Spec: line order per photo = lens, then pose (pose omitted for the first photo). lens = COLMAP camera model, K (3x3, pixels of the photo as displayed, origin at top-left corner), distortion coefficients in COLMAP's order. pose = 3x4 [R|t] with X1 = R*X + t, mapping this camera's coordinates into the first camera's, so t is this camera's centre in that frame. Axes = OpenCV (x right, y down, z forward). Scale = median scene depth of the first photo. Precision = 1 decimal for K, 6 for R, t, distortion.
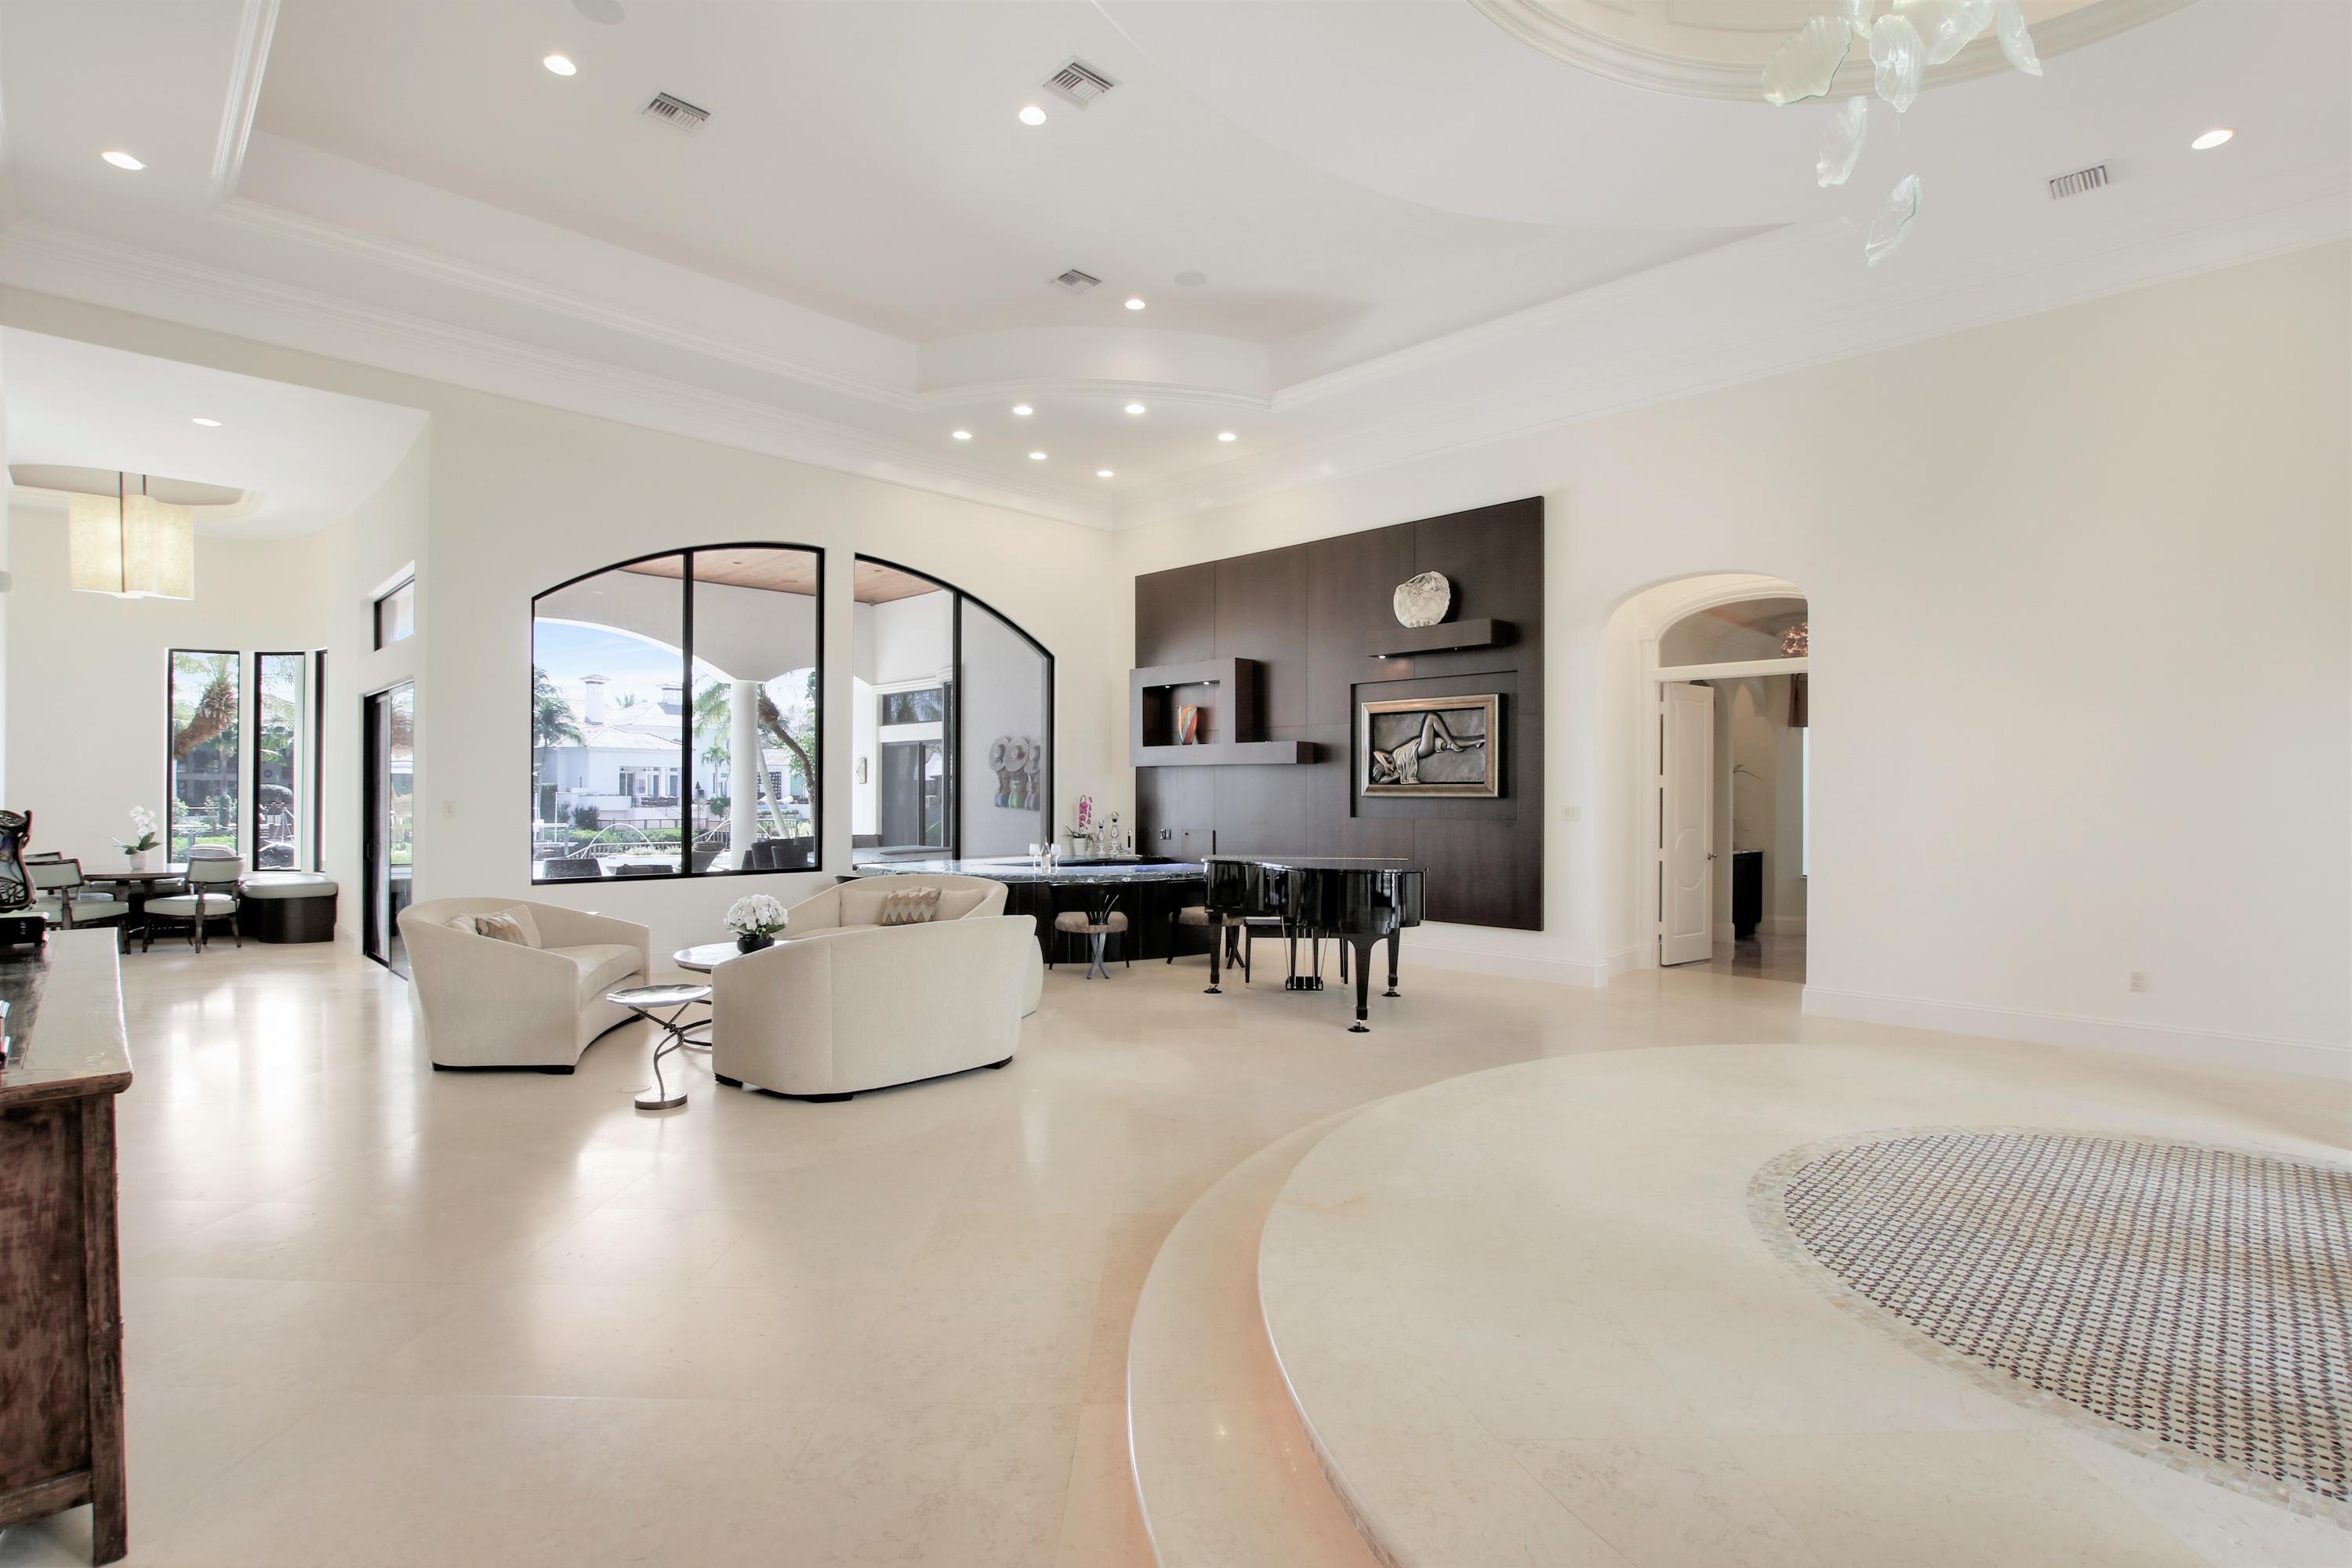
lens RADIAL K [[1101.8, 0, 1183.6], [0, 1101.8, 796.4], [0, 0, 1]] dist [-0.030466, 0.000814]
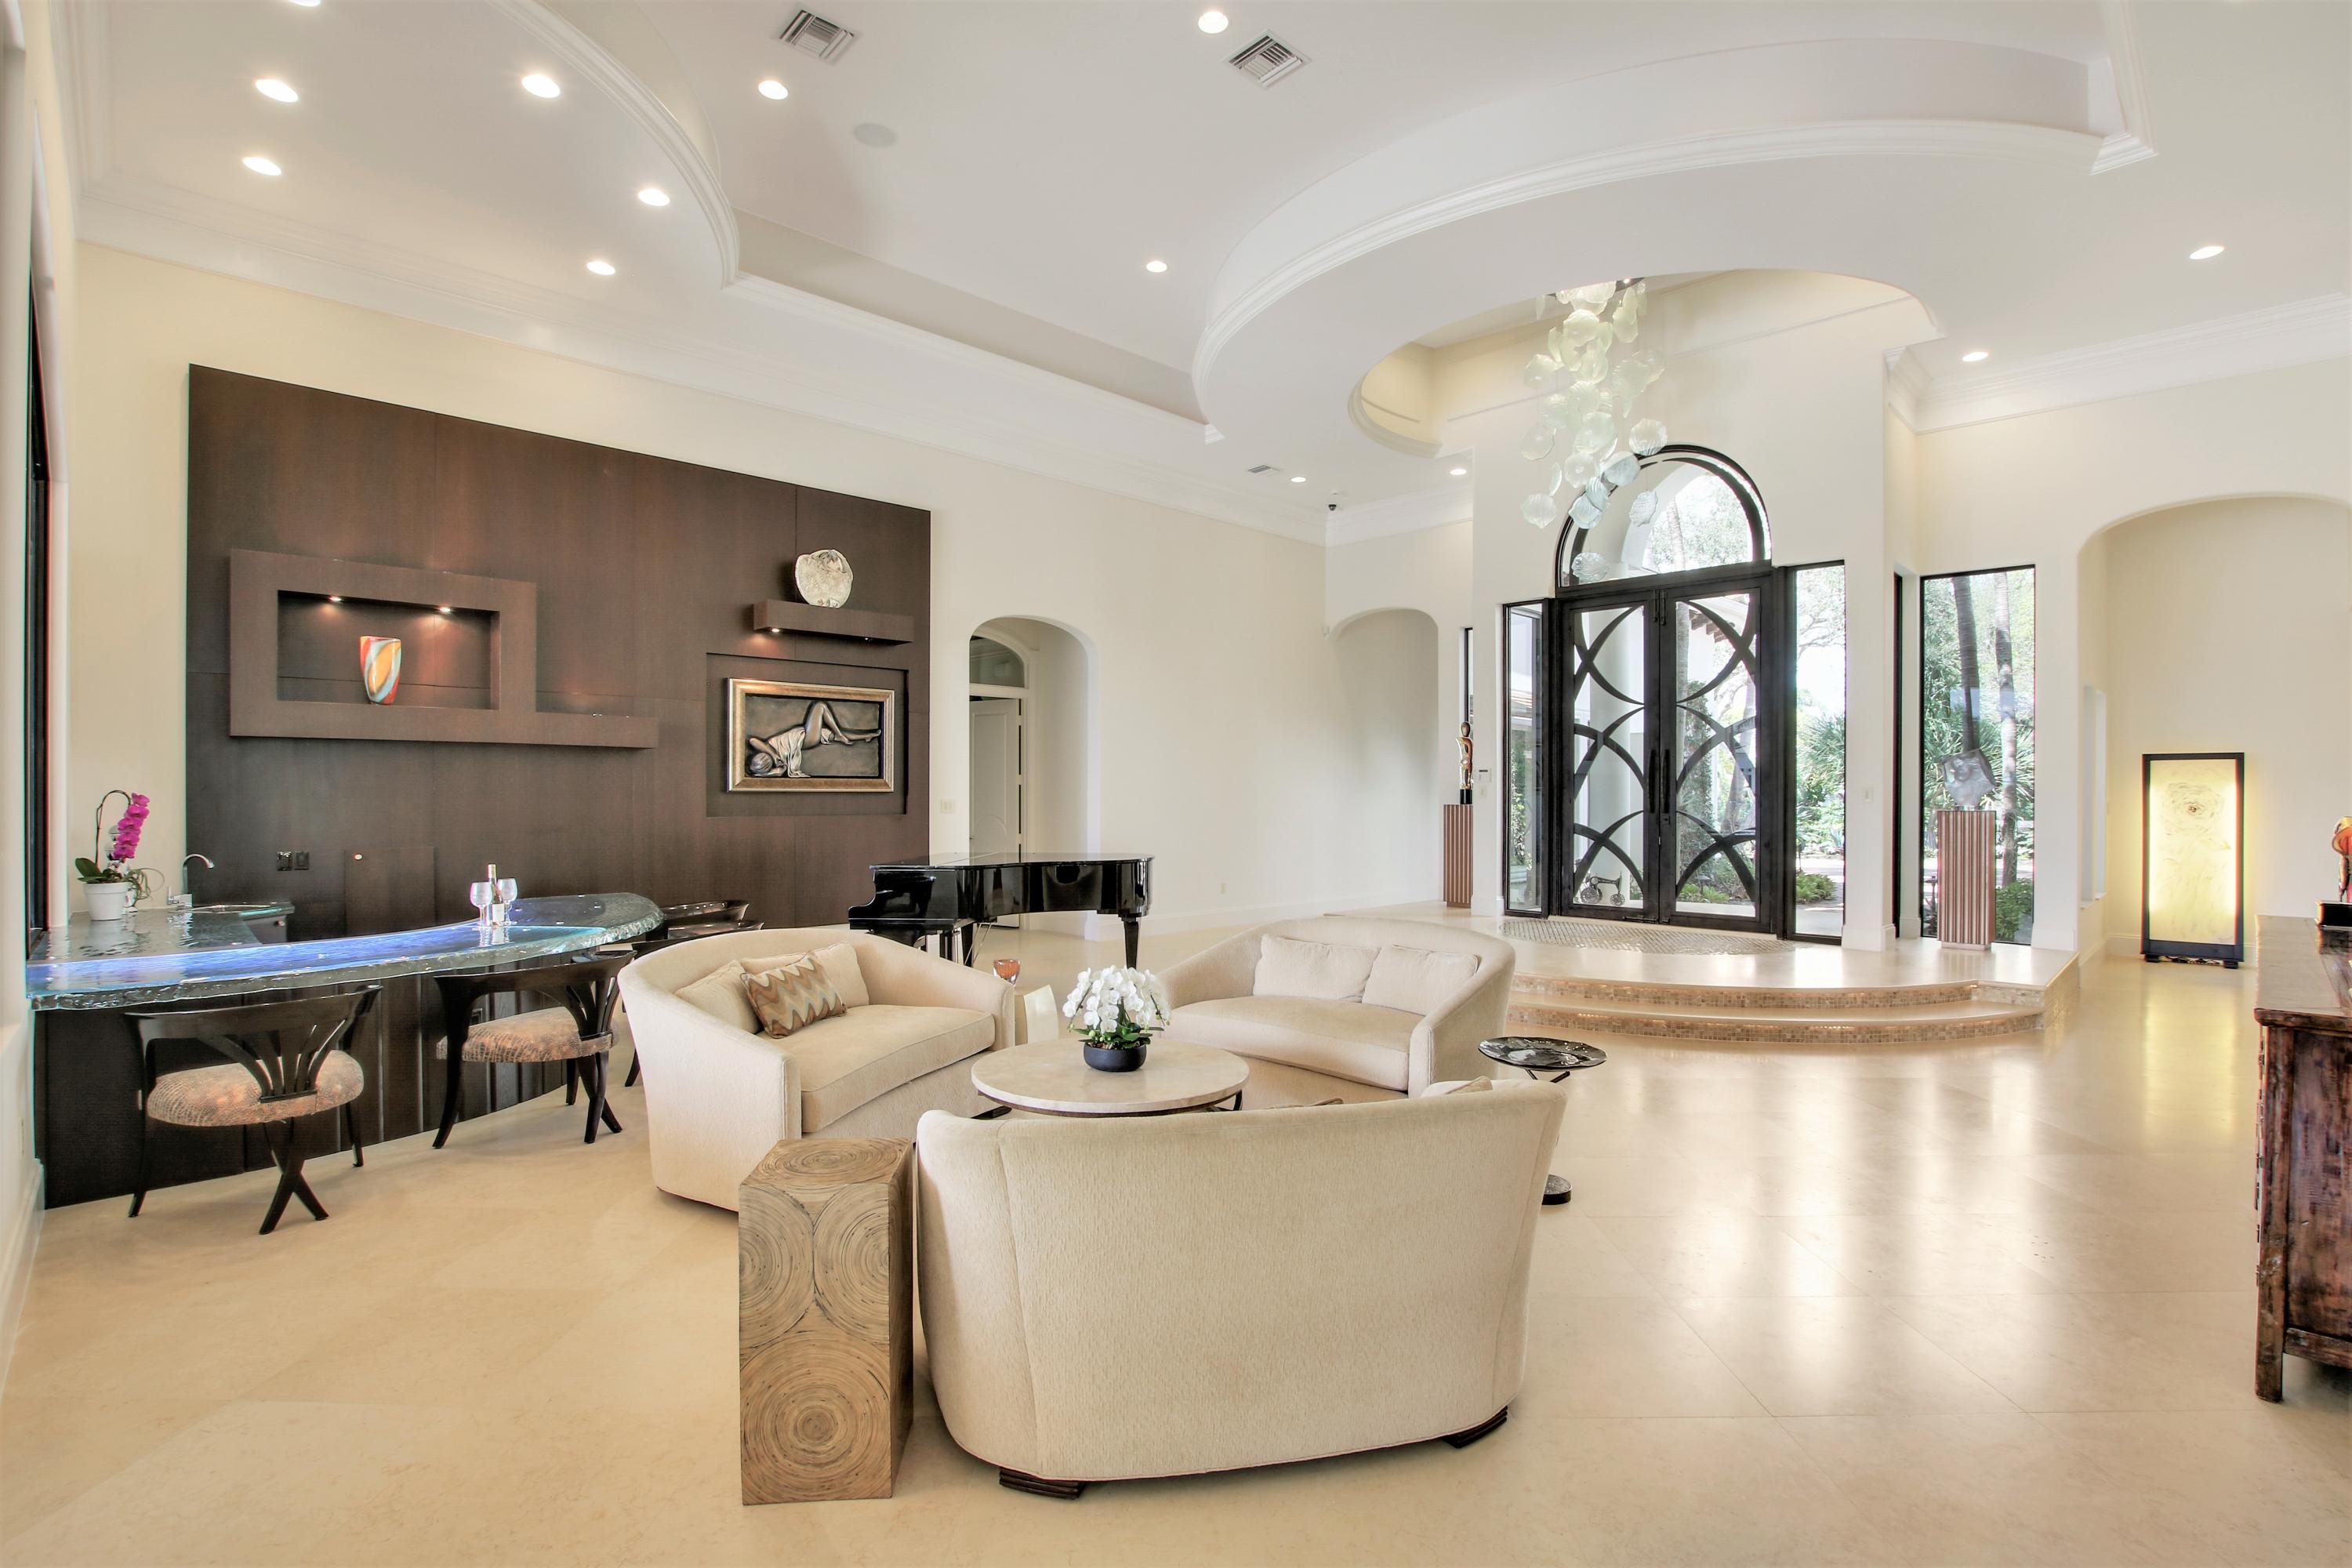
lens RADIAL K [[1070.4, 0, 1165.0], [0, 1070.4, 790.9], [0, 0, 1]] dist [-0.026409, 0.000388]
pose [[0.034269, -0.000962, 0.999412, -0.651568], [0.000506, 0.999999, 0.000945, -0.000858], [-0.999413, 0.000473, 0.034270, 0.666462]]
